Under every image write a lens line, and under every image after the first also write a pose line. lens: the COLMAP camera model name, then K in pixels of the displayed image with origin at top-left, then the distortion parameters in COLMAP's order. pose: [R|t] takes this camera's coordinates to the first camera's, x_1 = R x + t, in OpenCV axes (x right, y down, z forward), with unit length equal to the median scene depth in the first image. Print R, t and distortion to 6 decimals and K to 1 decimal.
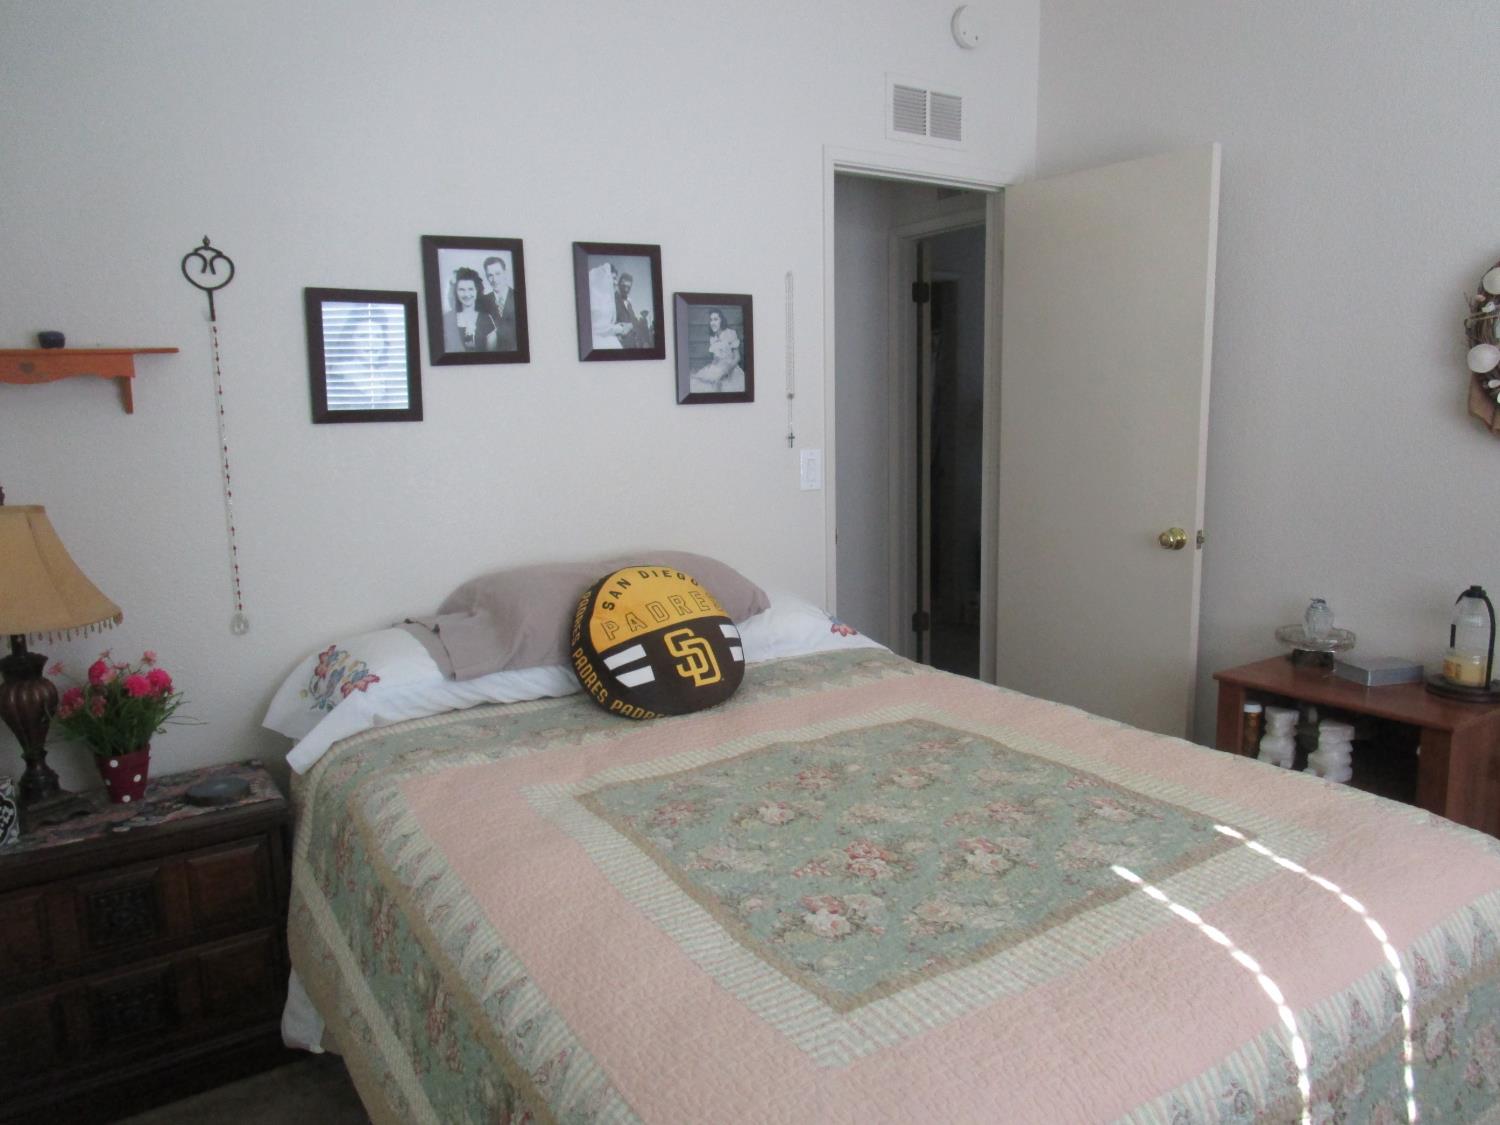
lens RADIAL K [[1082.3, 0, 748.8], [0, 1082.3, 566.2], [0, 0, 1]] dist [-0.011904, -0.015386]
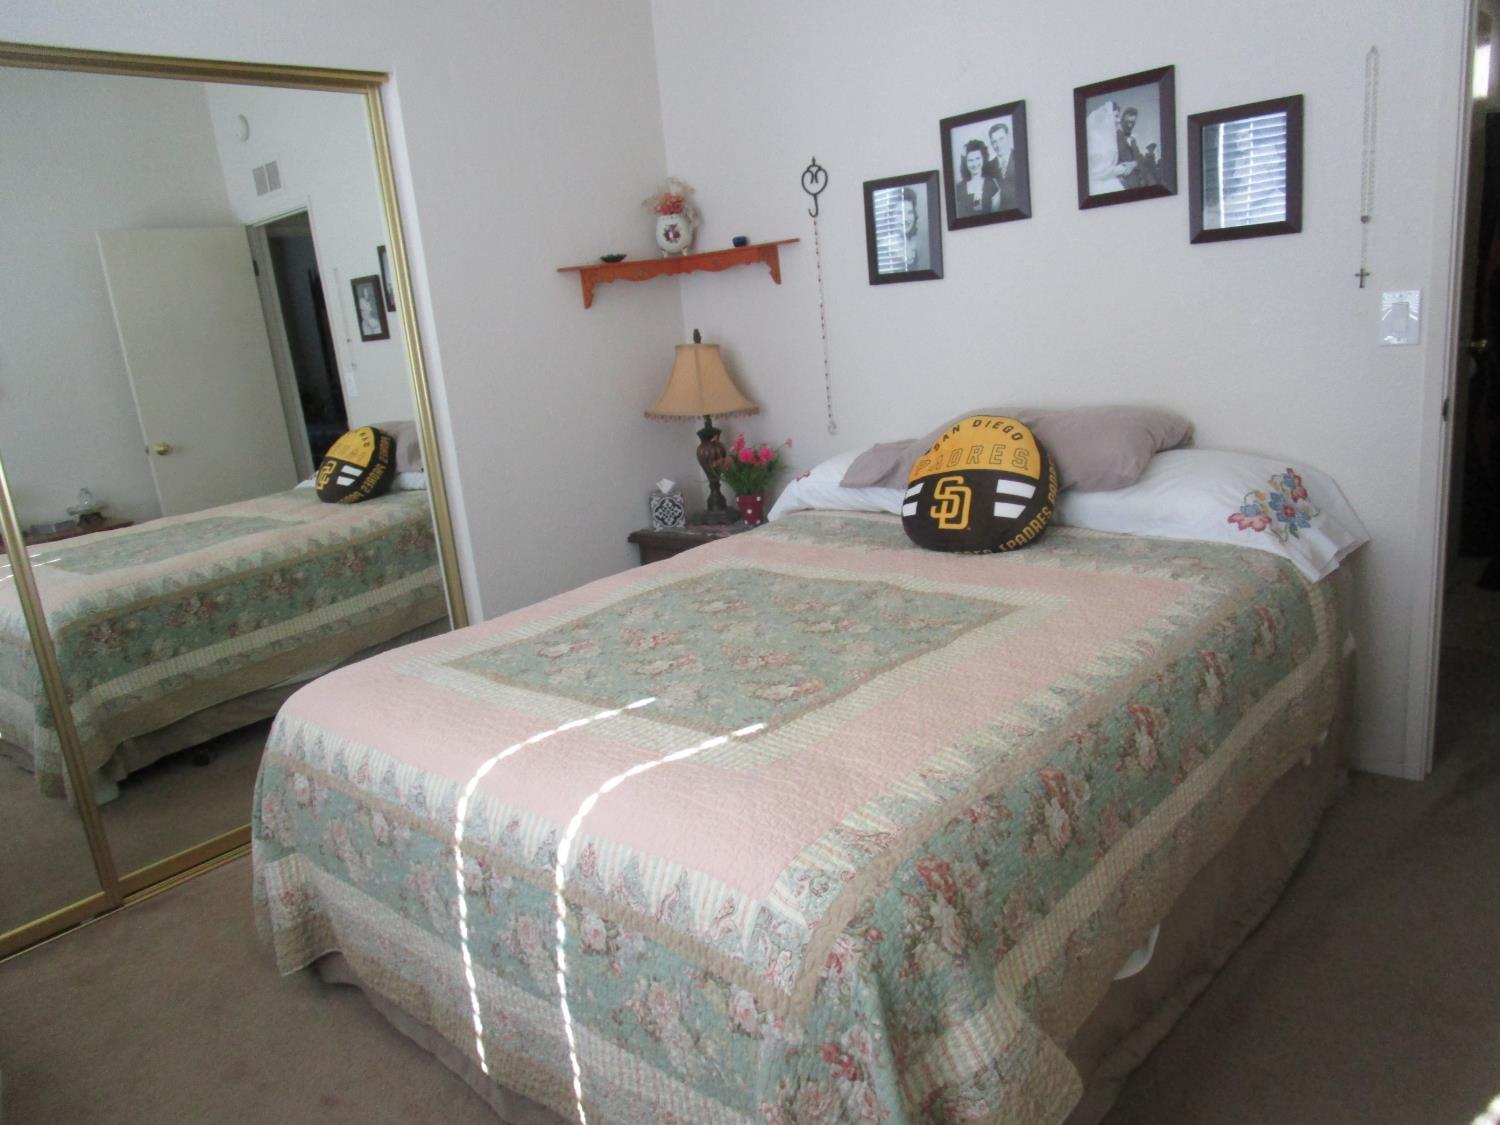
lens RADIAL K [[1082.3, 0, 742.9], [0, 1082.3, 559.4], [0, 0, 1]] dist [-0.011904, -0.015386]
pose [[0.254335, 0.224114, -0.940790, 0.851027], [-0.054435, 0.974554, 0.217441, -0.078406], [0.965583, -0.004091, 0.260063, 0.464739]]
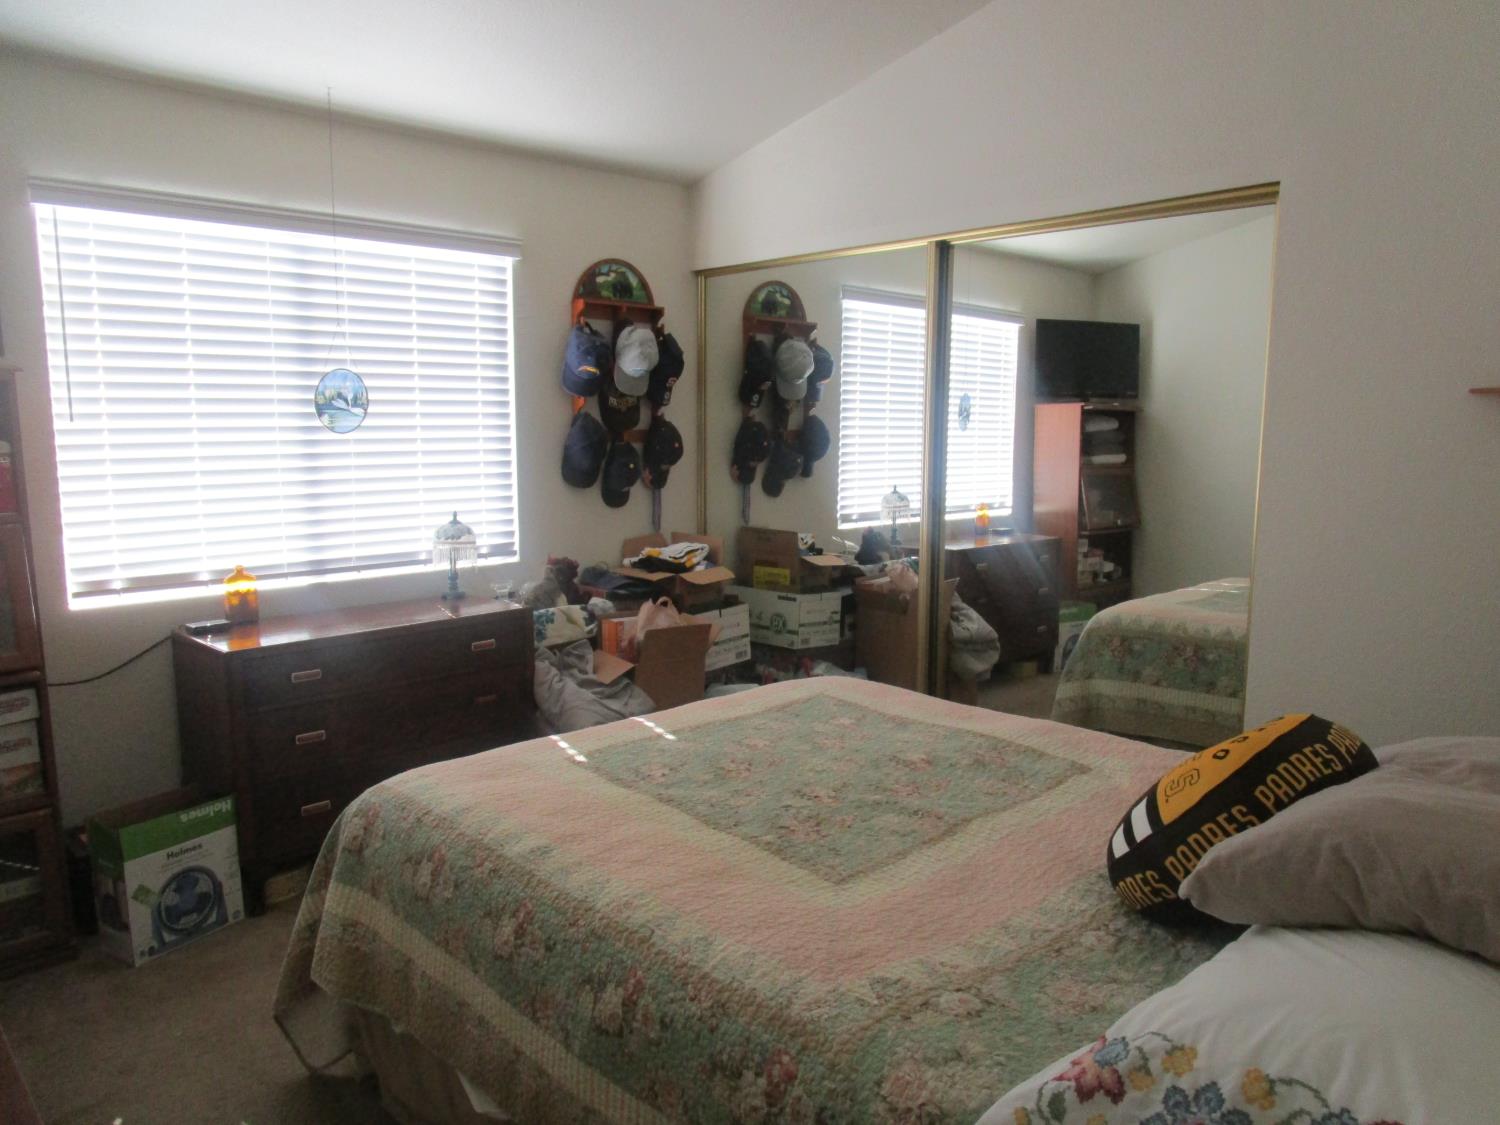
lens RADIAL K [[1082.3, 0, 747.0], [0, 1082.3, 568.5], [0, 0, 1]] dist [-0.011904, -0.015386]
pose [[-0.982291, 0.051118, -0.180251, 0.301649], [-0.004445, 0.955432, 0.295177, -0.255901], [0.187307, 0.290751, -0.938286, 1.441801]]
